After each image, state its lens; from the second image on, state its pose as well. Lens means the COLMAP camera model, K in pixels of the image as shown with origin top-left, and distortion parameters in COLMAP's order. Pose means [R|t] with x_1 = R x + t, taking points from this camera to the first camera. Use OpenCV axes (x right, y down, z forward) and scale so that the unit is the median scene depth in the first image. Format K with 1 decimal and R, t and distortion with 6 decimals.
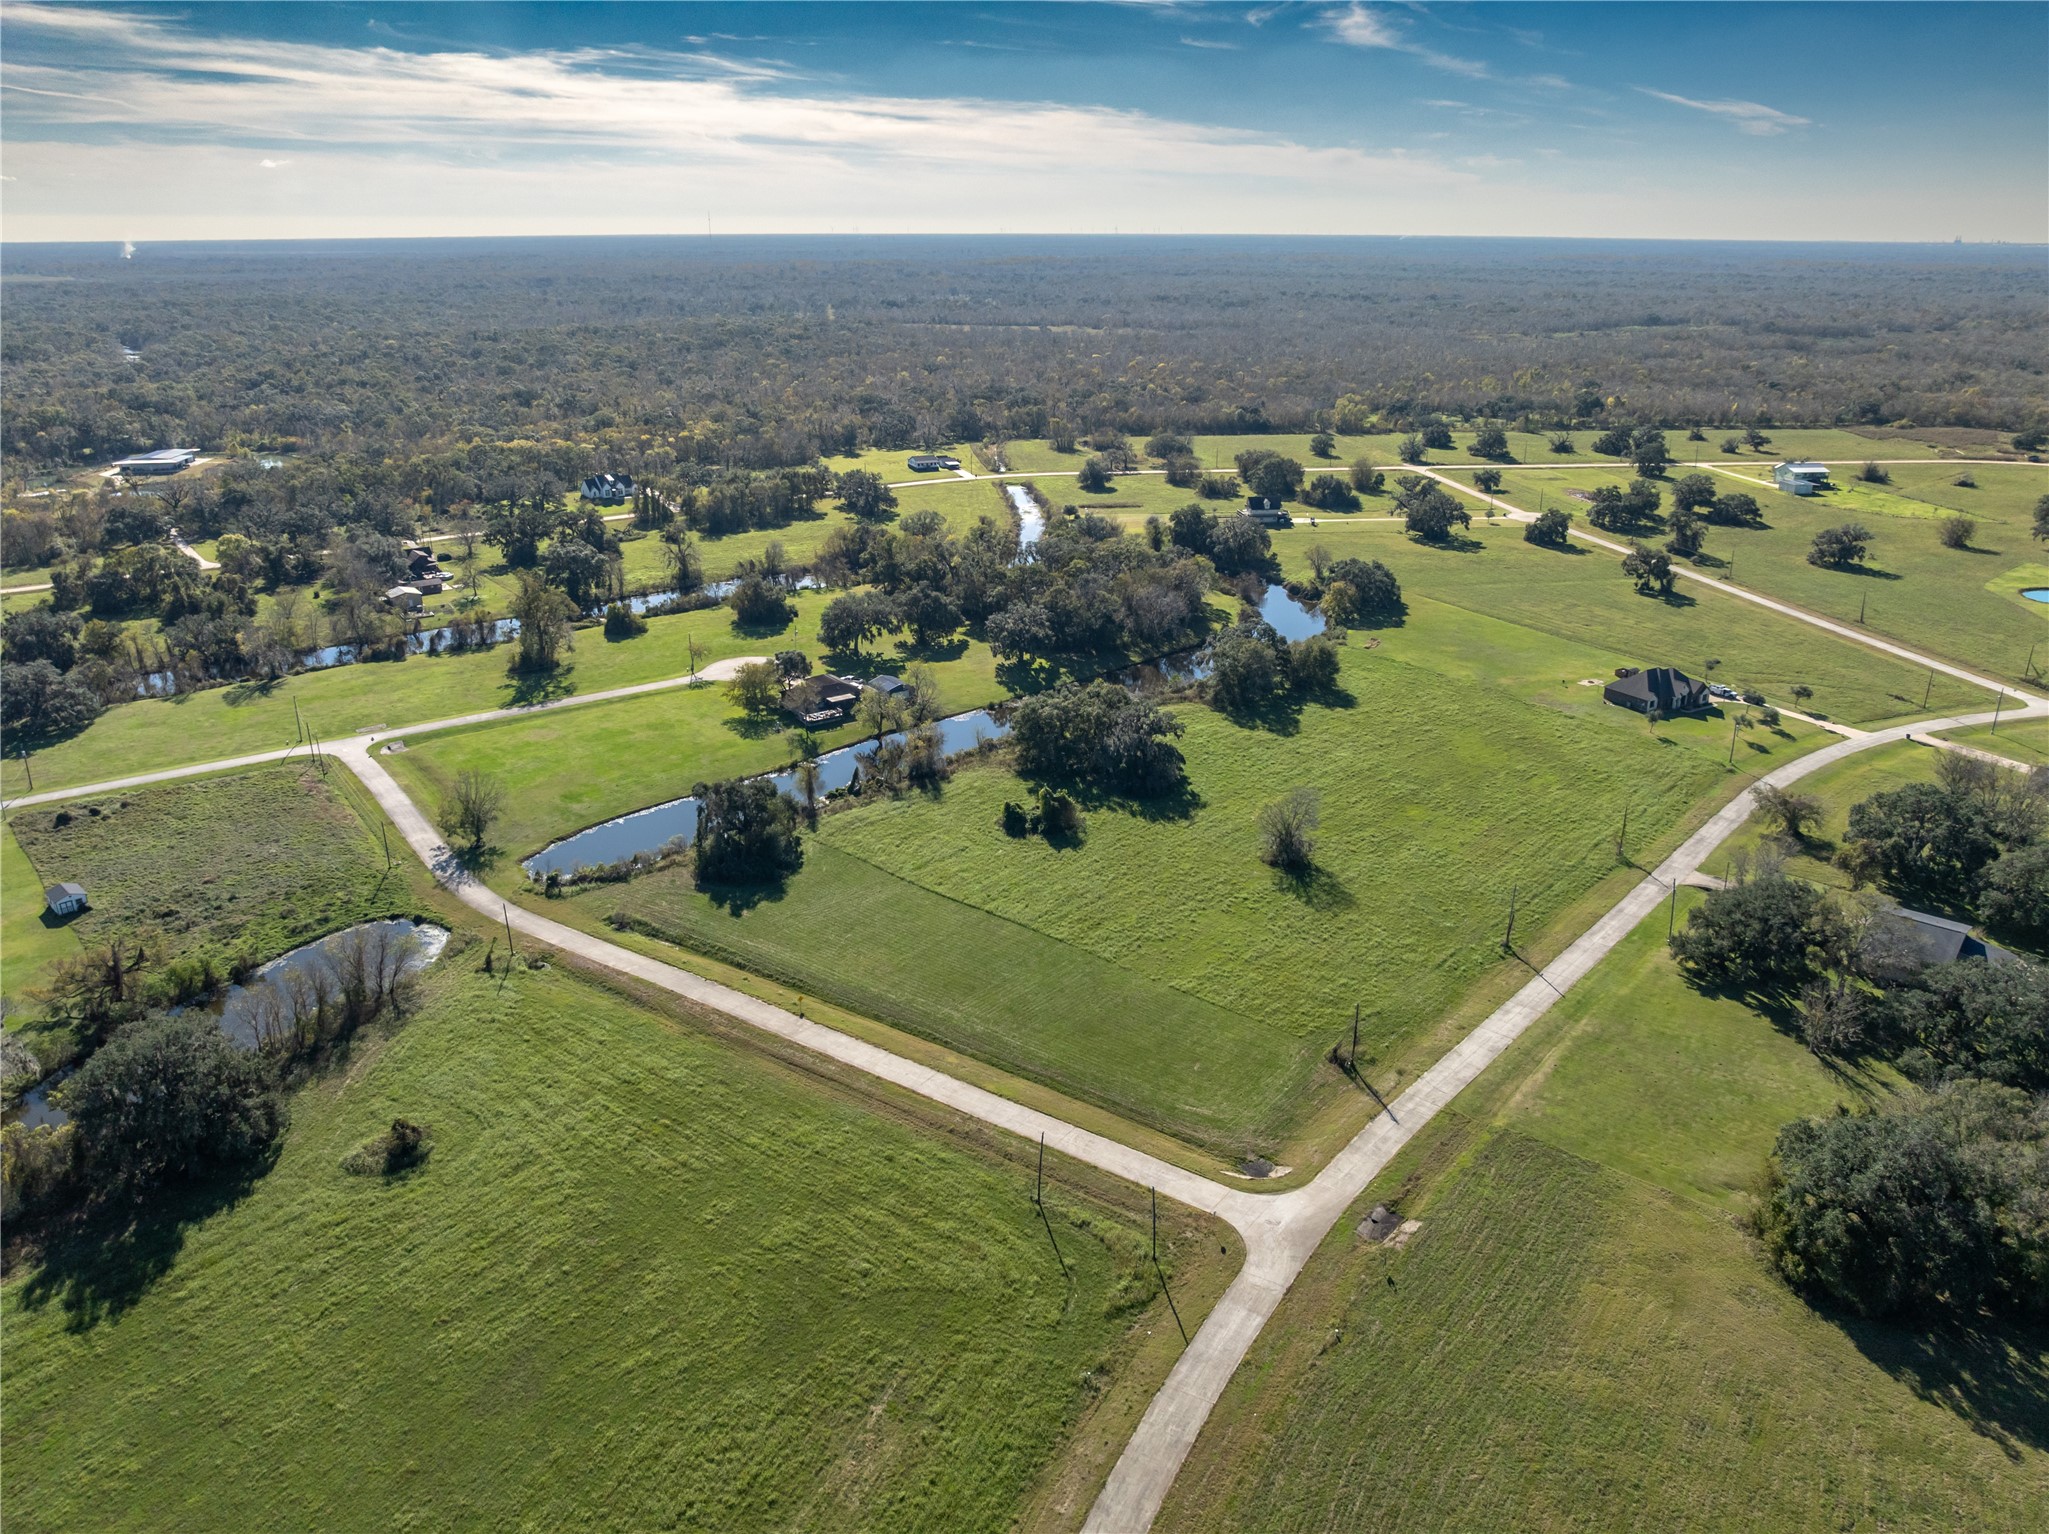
lens RADIAL K [[1438.1, 0, 1026.5], [0, 1438.1, 761.7], [0, 0, 1]] dist [-0.046597, 0.015452]
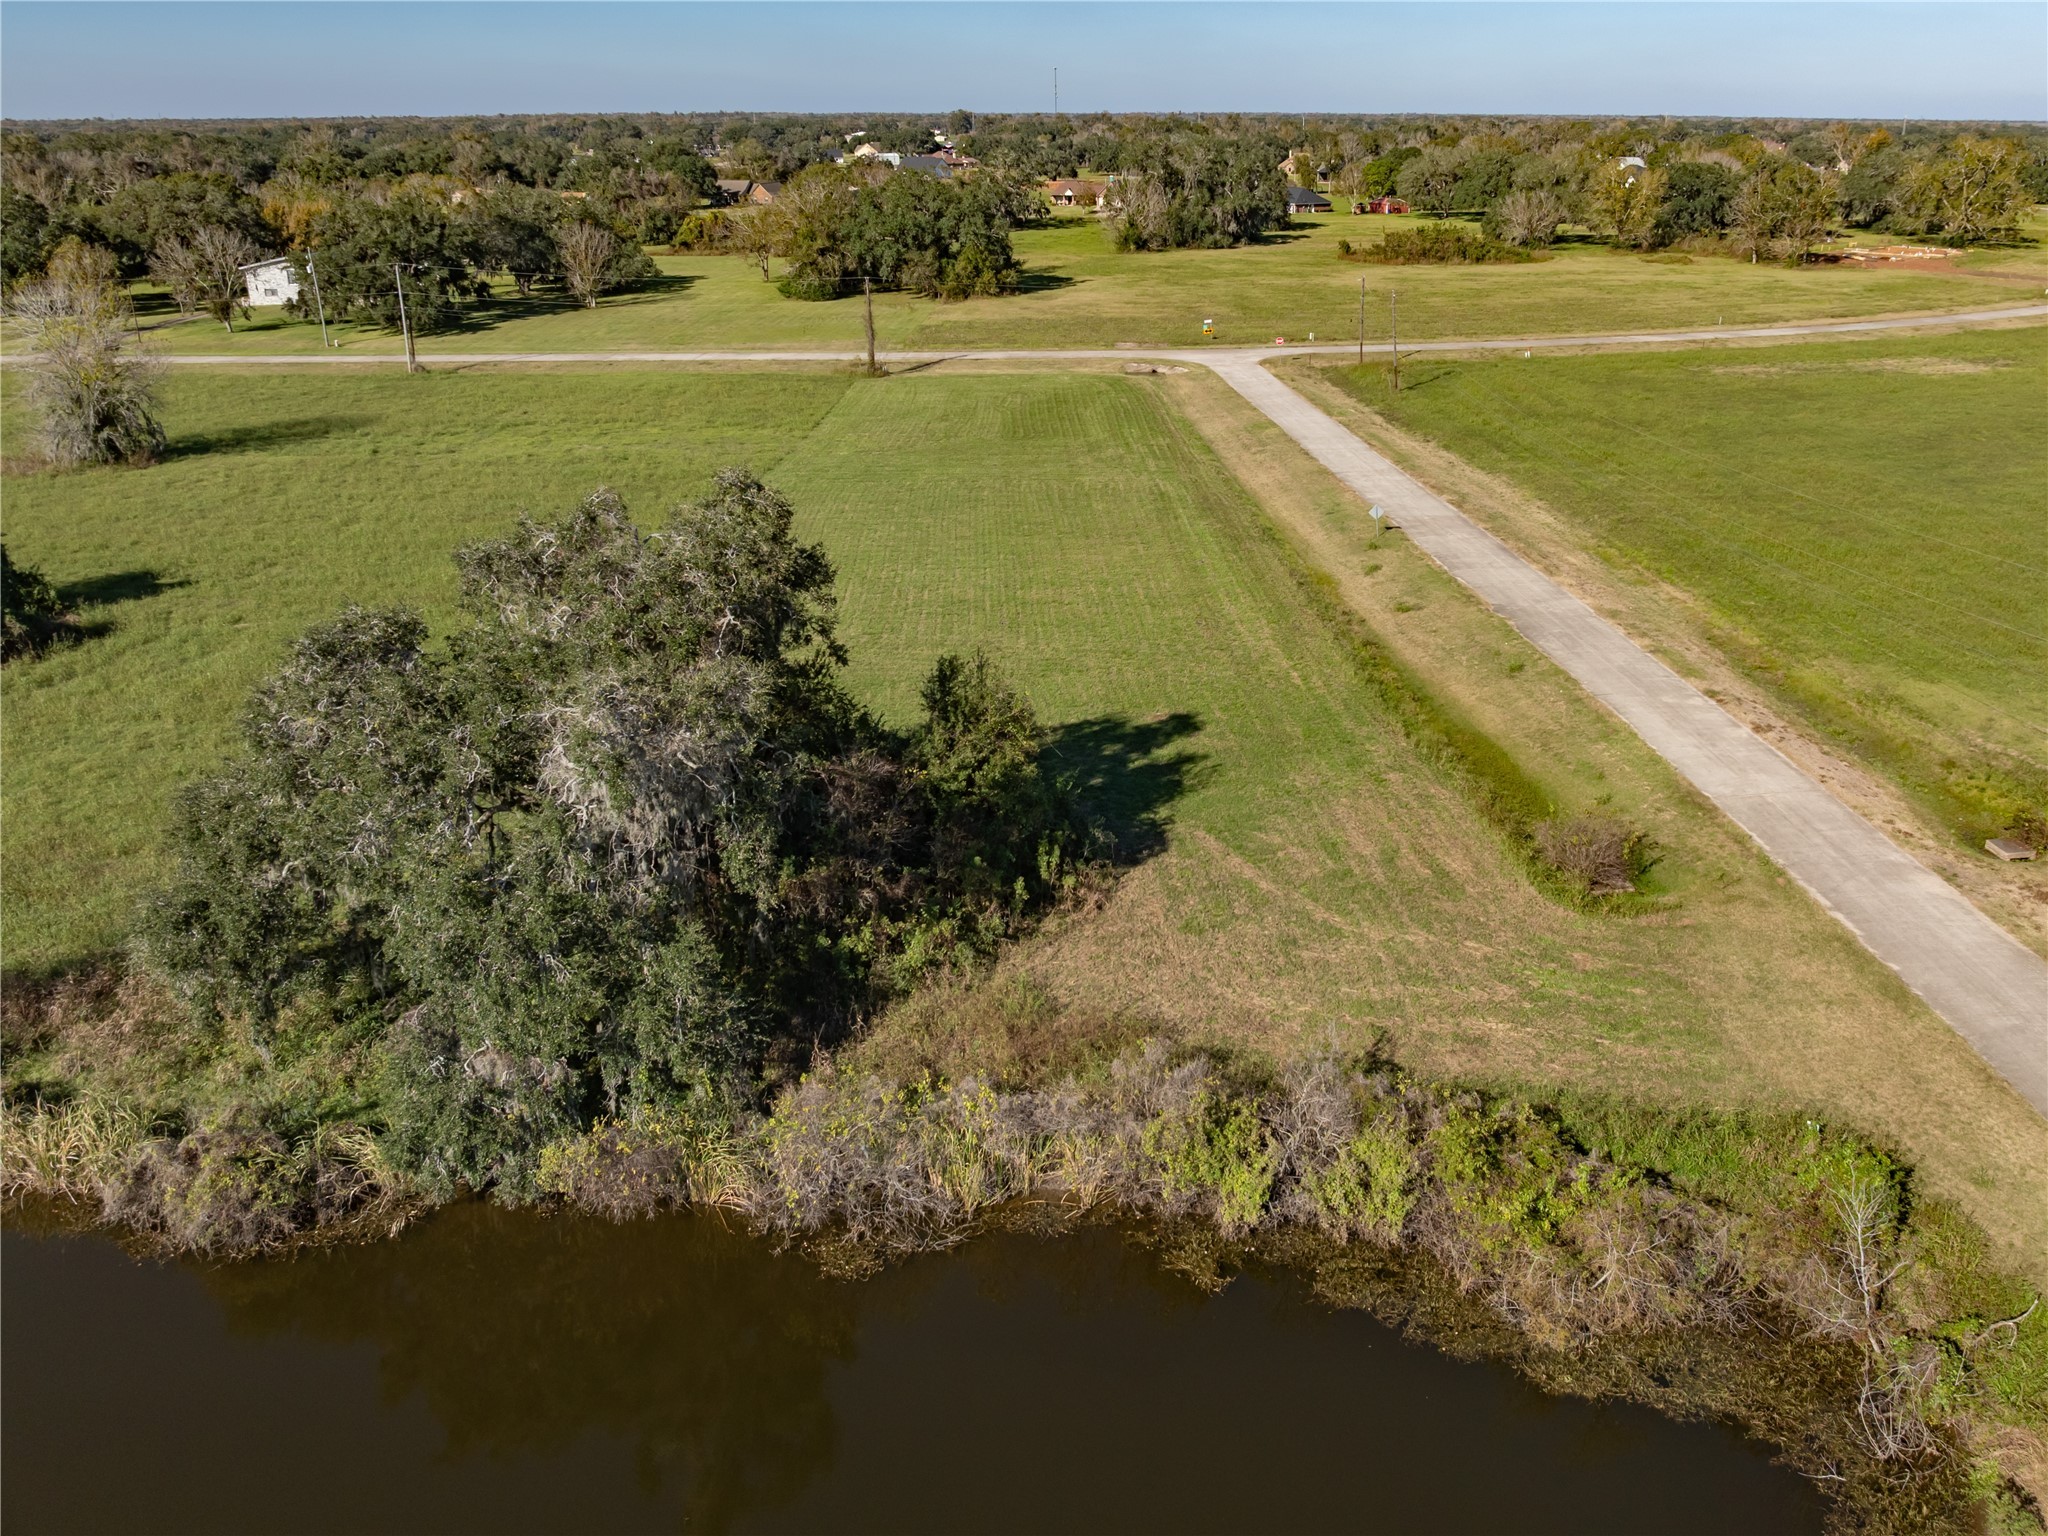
lens RADIAL K [[1595.7, 0, 1148.3], [0, 1595.7, 673.6], [0, 0, 1]] dist [-0.046464, 0.009744]
pose [[-0.675011, -0.249731, 0.694259, -0.418888], [0.252516, 0.805952, 0.535423, -0.059610], [-0.693250, 0.536728, -0.480965, 1.207167]]
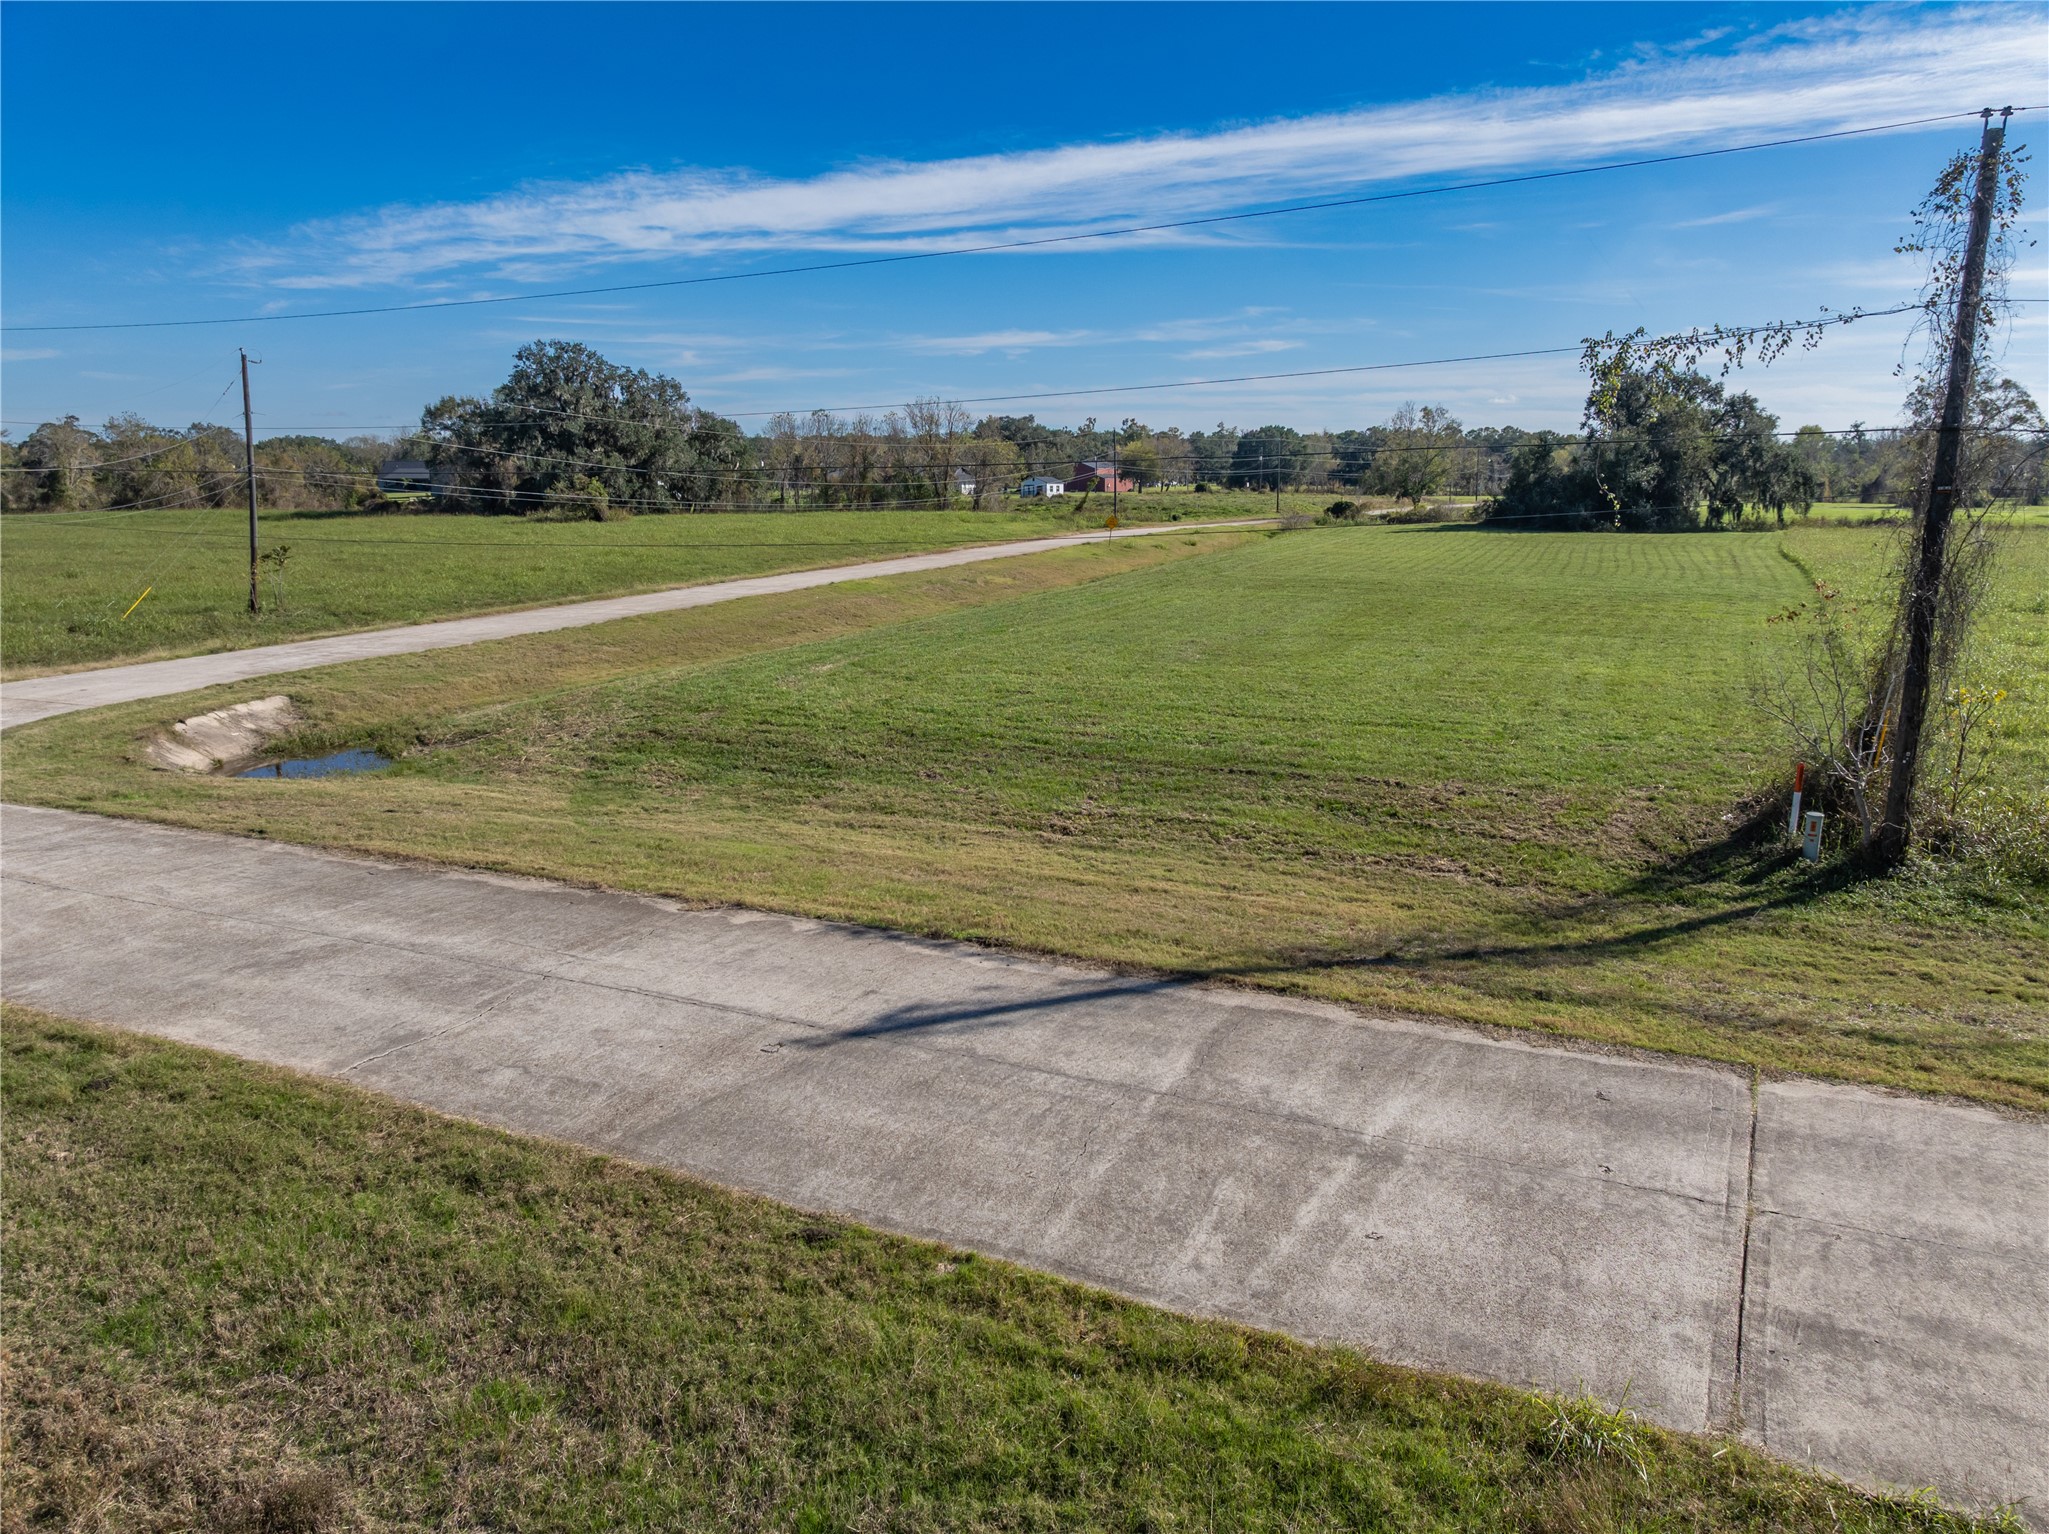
lens RADIAL K [[1441.5, 0, 1041.1], [0, 1441.5, 745.0], [0, 0, 1]] dist [-0.046510, 0.015746]
pose [[0.264818, 0.176718, -0.947967, 0.264579], [-0.333471, 0.939194, 0.081926, 0.187922], [0.904803, 0.294424, 0.307646, 0.799522]]
